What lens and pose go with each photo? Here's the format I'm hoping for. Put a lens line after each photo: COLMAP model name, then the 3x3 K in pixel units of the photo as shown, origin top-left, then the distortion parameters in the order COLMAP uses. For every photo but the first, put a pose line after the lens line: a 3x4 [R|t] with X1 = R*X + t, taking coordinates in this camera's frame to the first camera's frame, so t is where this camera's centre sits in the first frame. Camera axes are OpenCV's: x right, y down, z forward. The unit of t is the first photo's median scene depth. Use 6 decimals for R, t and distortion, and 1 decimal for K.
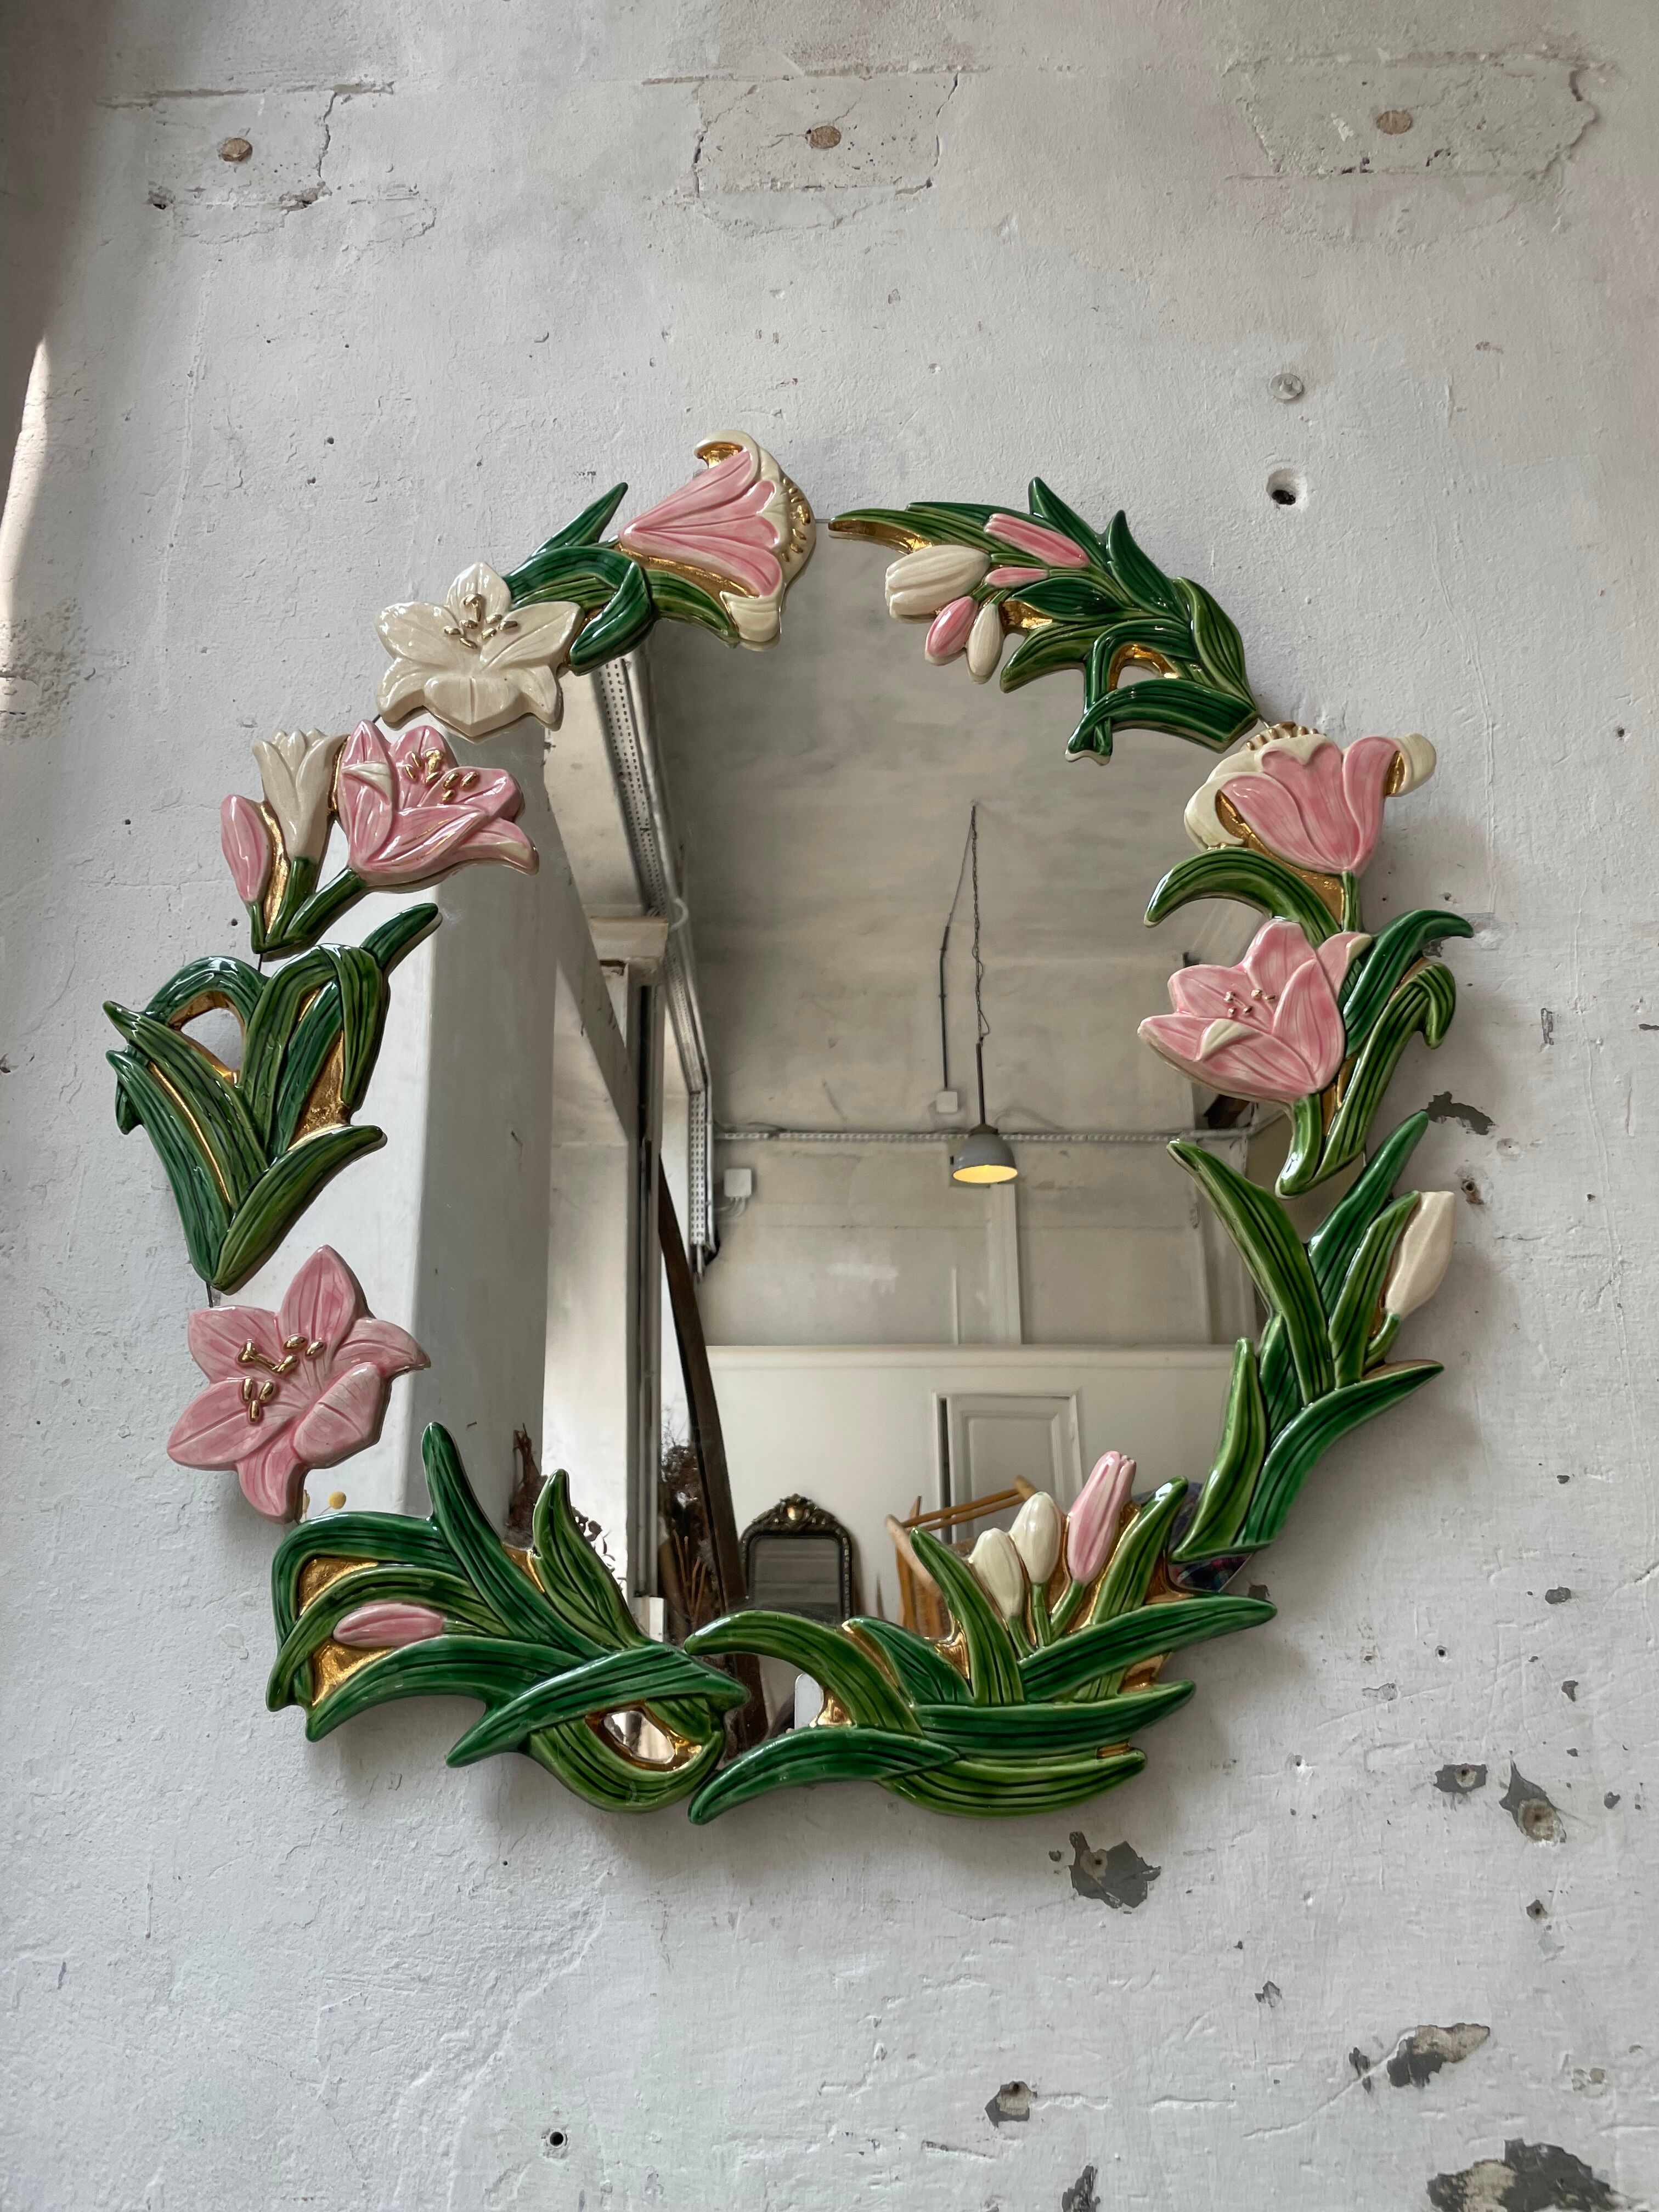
lens RADIAL K [[1684.6, 0, 846.4], [0, 1684.6, 1126.0], [0, 0, 1]] dist [0.073422, -0.100303]
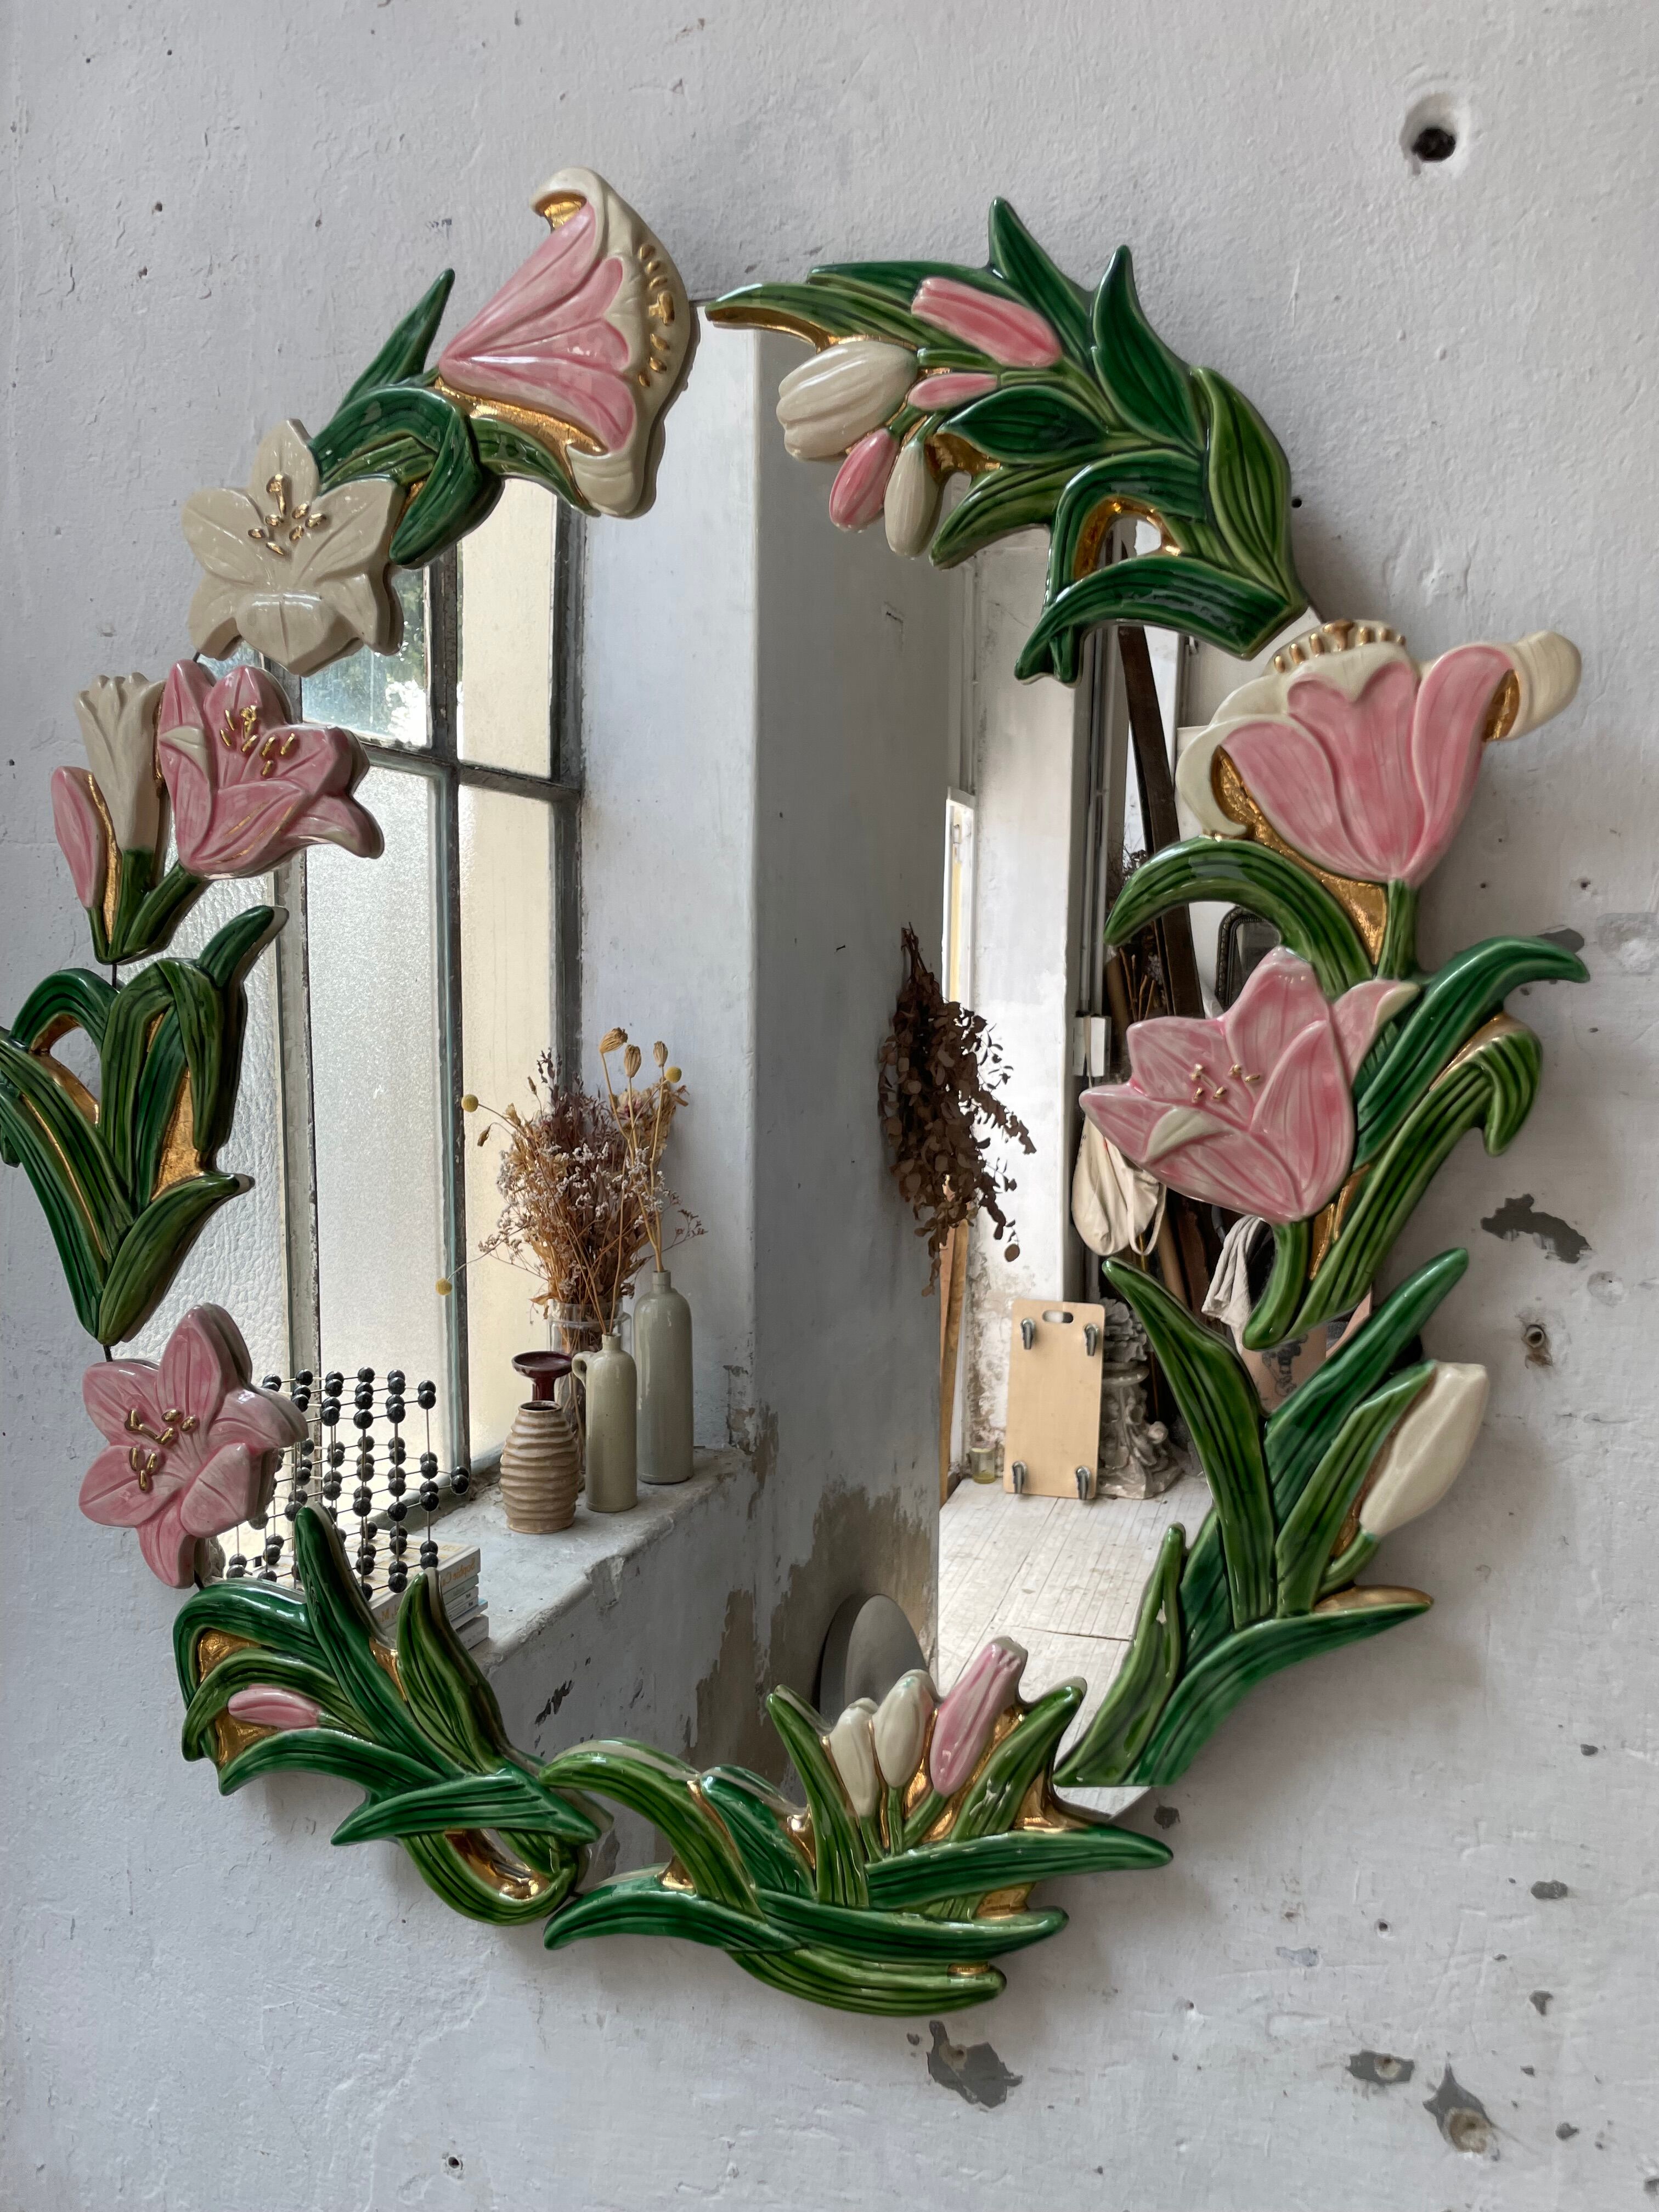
lens RADIAL K [[1695.6, 0, 843.7], [0, 1695.6, 1102.7], [0, 0, 1]] dist [0.065601, -0.091782]
pose [[0.947108, 0.048215, -0.317273, 0.326659], [0.073603, 0.929659, 0.360994, -0.349985], [0.312361, -0.365252, 0.876939, 0.325311]]
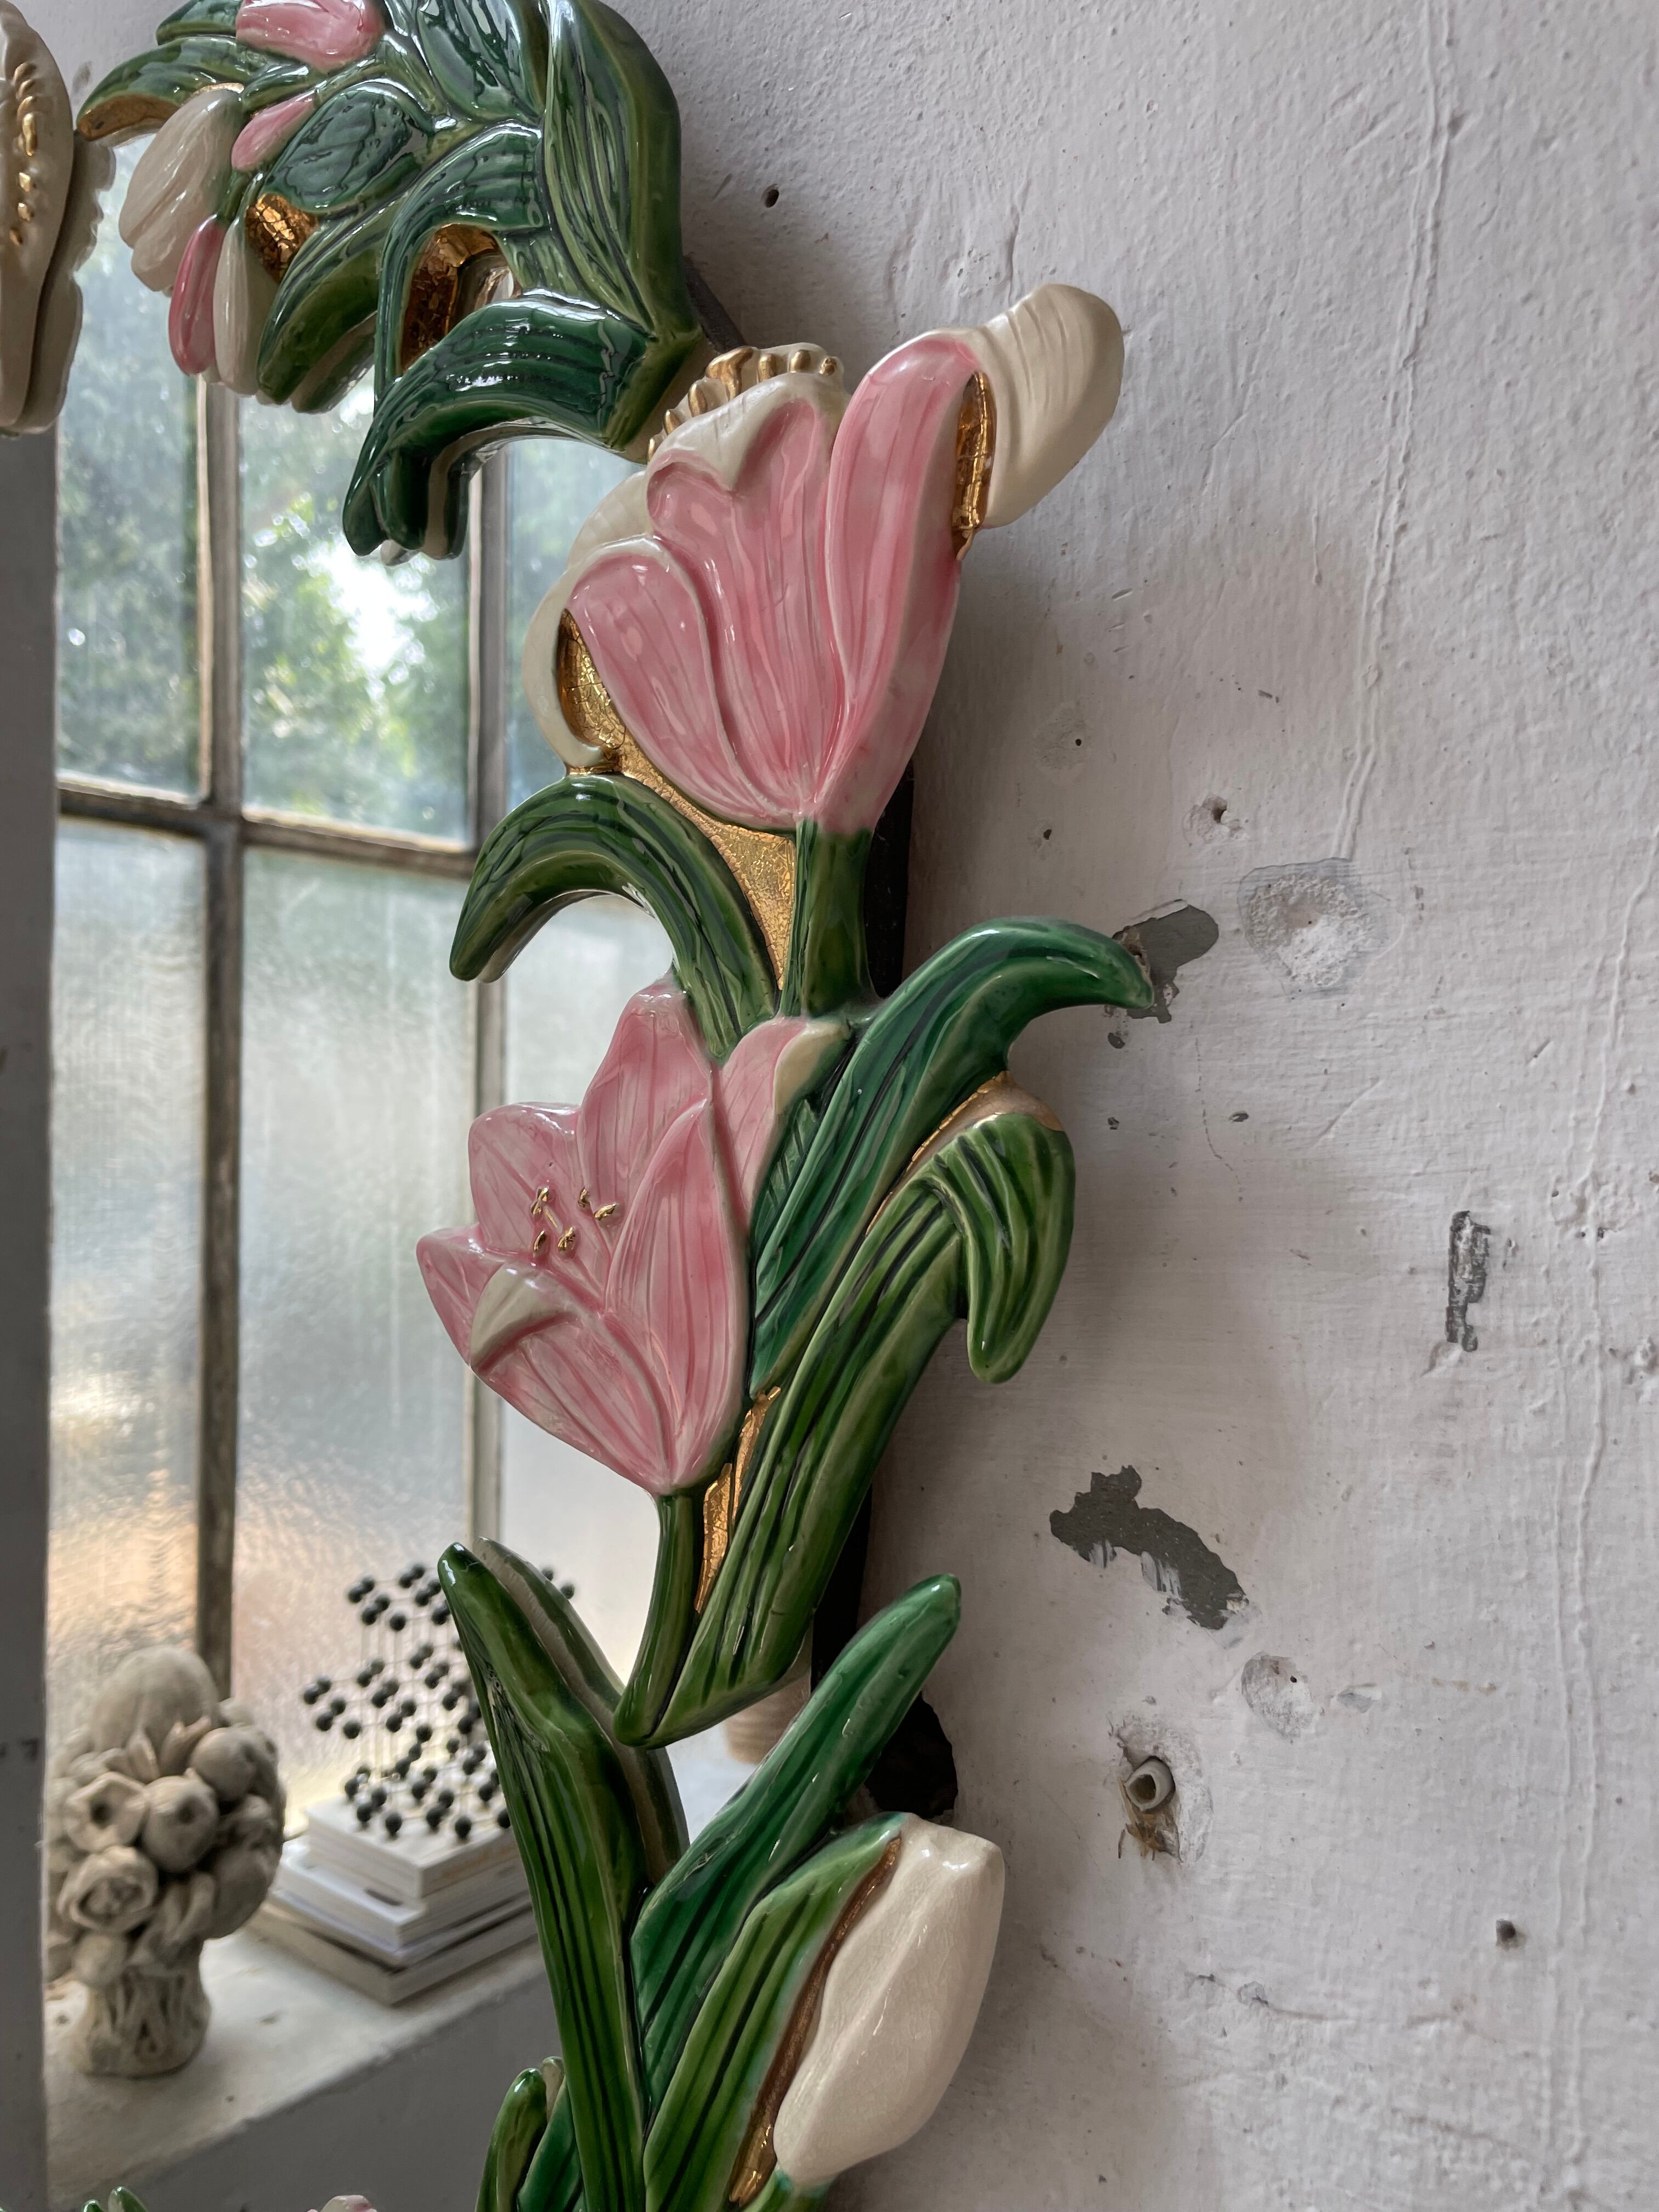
lens RADIAL K [[1715.8, 0, 804.5], [0, 1715.8, 1083.8], [0, 0, 1]] dist [0.070993, -0.115305]
pose [[0.787011, 0.001290, -0.616937, 0.540946], [0.166862, 0.962282, 0.214874, -0.184768], [0.593945, -0.272051, 0.757111, 0.771454]]
